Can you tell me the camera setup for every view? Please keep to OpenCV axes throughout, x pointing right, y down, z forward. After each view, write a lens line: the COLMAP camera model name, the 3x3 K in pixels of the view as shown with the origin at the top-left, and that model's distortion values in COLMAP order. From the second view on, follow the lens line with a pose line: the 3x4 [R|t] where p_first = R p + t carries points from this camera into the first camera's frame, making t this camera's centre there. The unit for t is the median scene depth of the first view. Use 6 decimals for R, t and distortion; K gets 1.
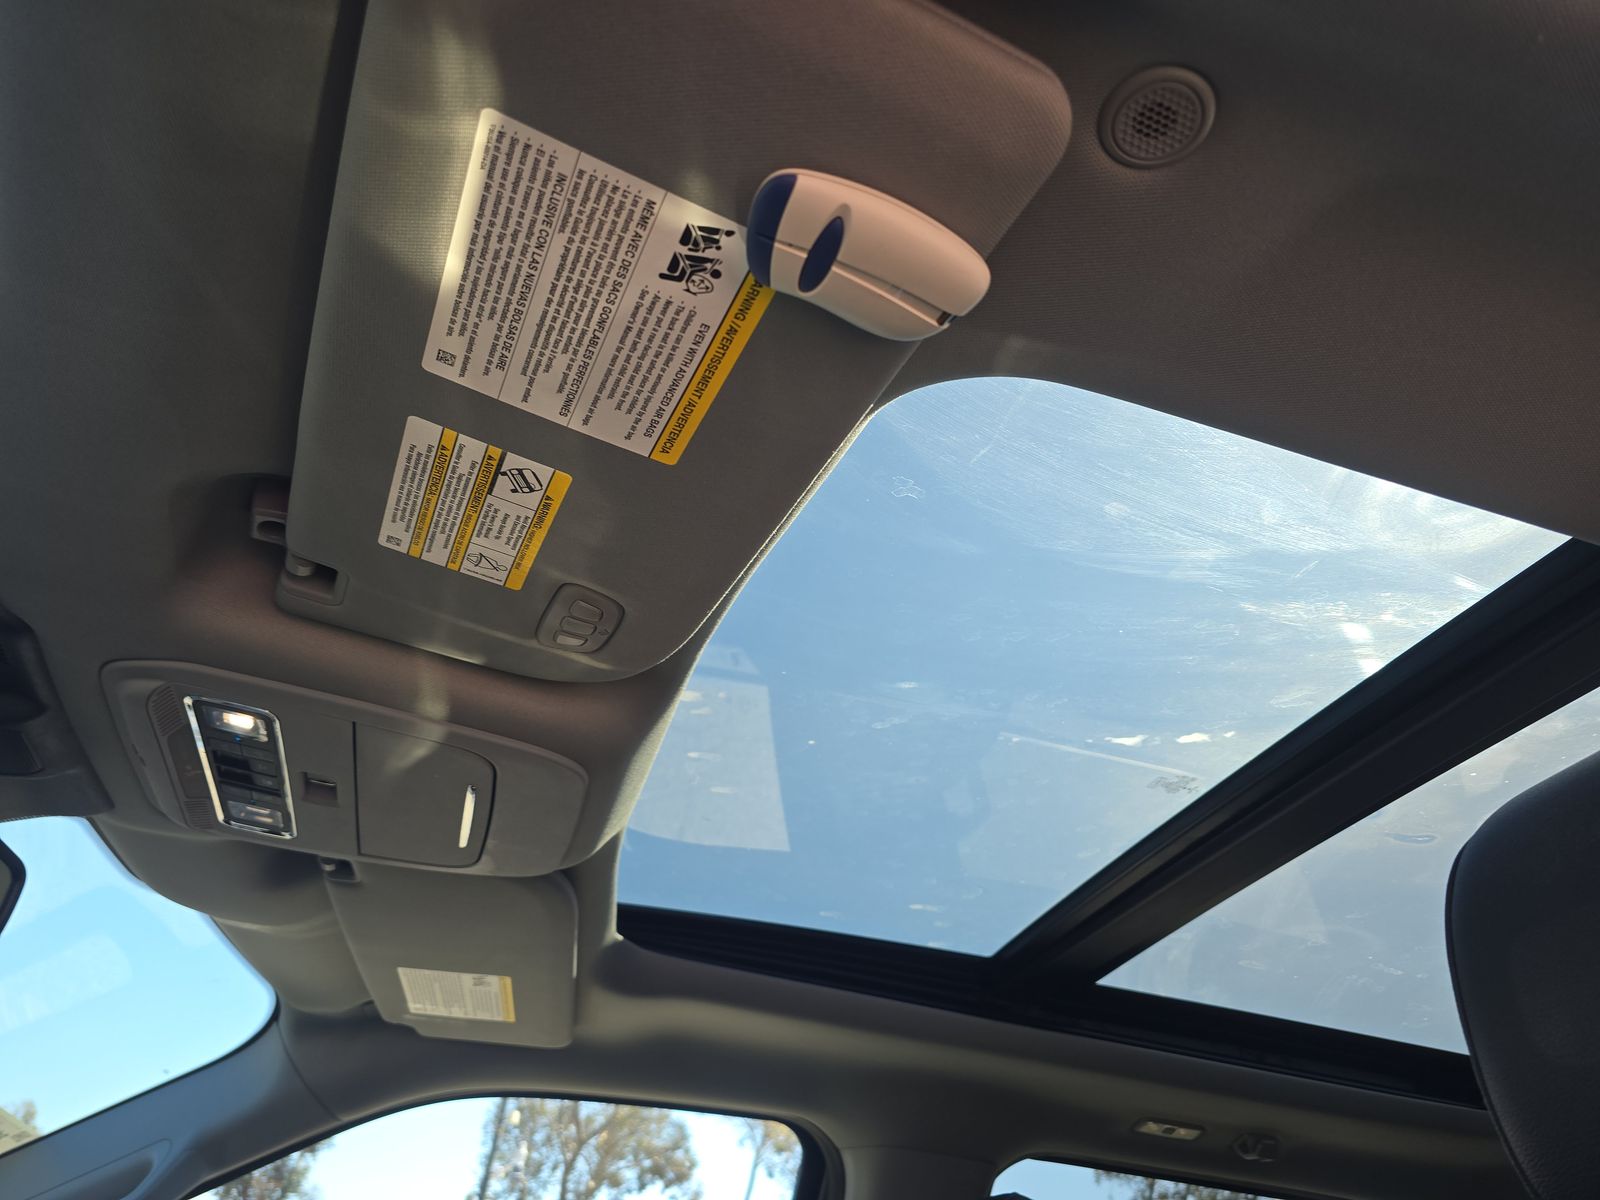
lens RADIAL K [[1062.4, 0, 788.5], [0, 1062.4, 596.6], [0, 0, 1]] dist [0.062170, -0.061974]
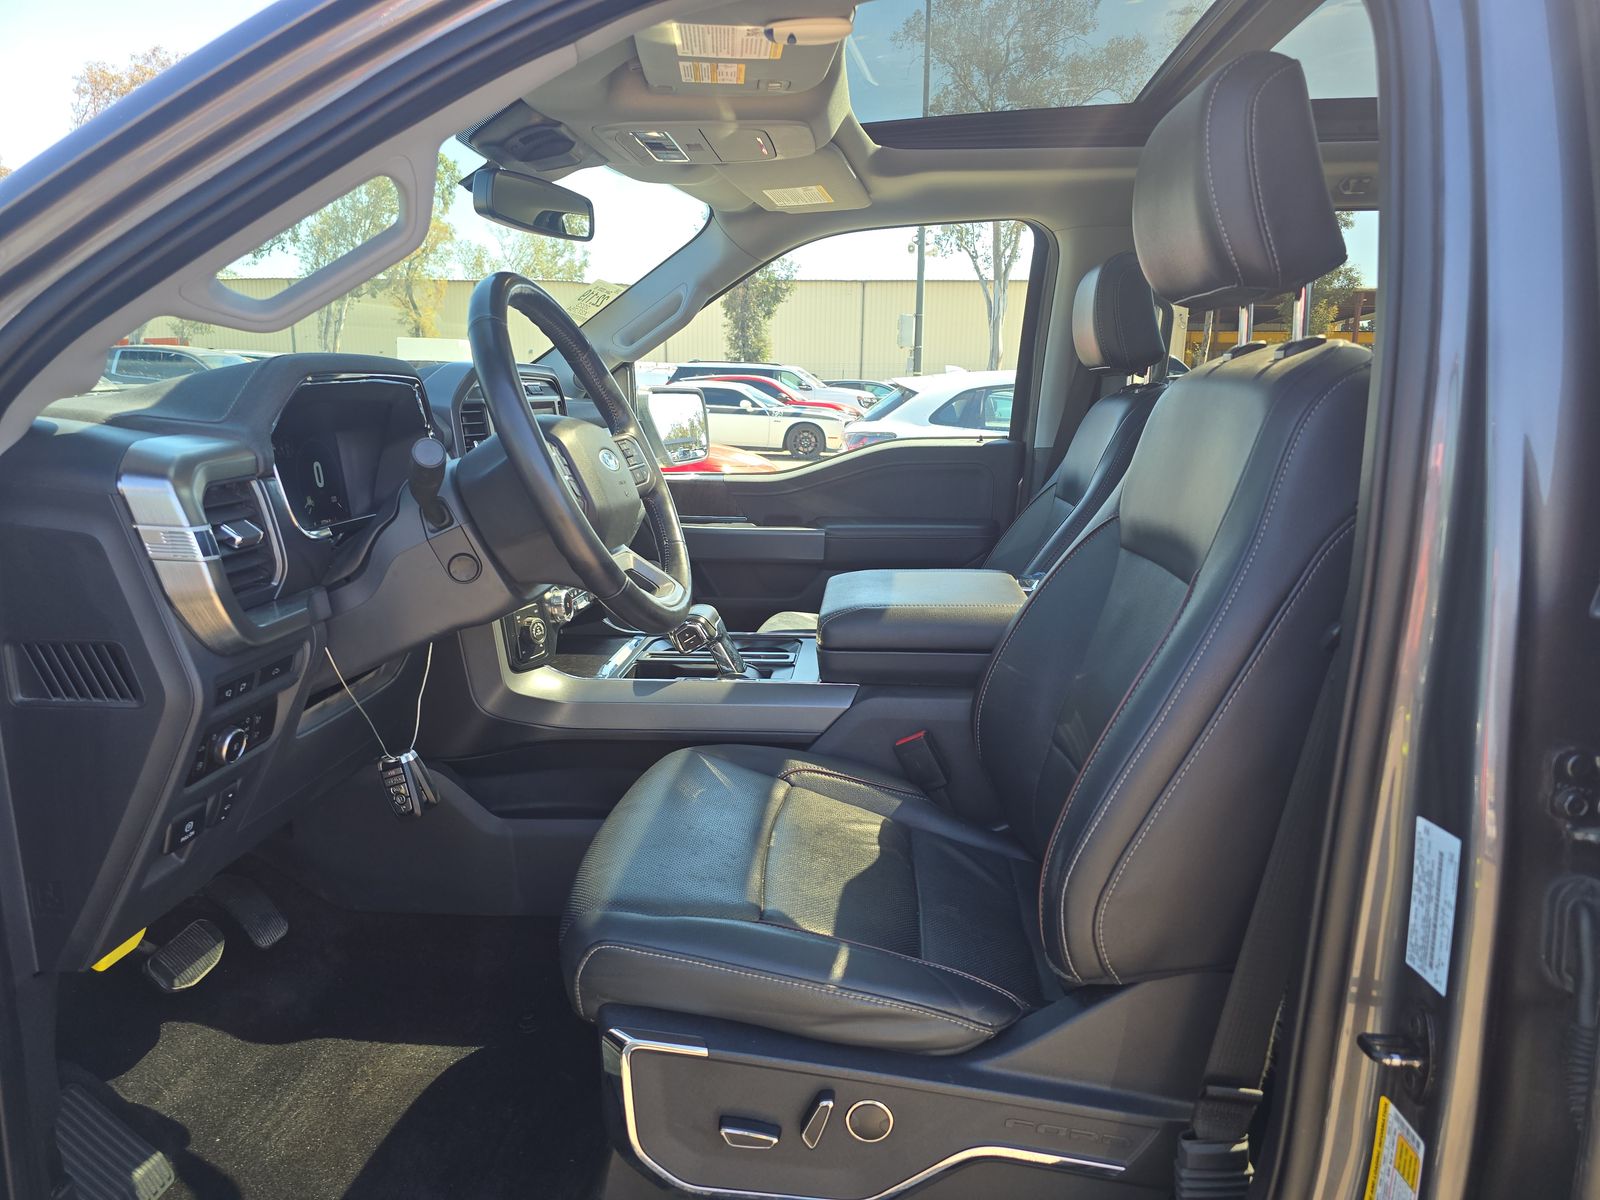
lens RADIAL K [[1062.4, 0, 788.5], [0, 1062.4, 596.6], [0, 0, 1]] dist [0.062170, -0.061974]
pose [[0.923623, -0.011587, -0.383128, 0.362294], [0.292747, 0.666543, 0.685580, -0.423953], [0.247428, -0.745376, 0.619026, -0.622777]]
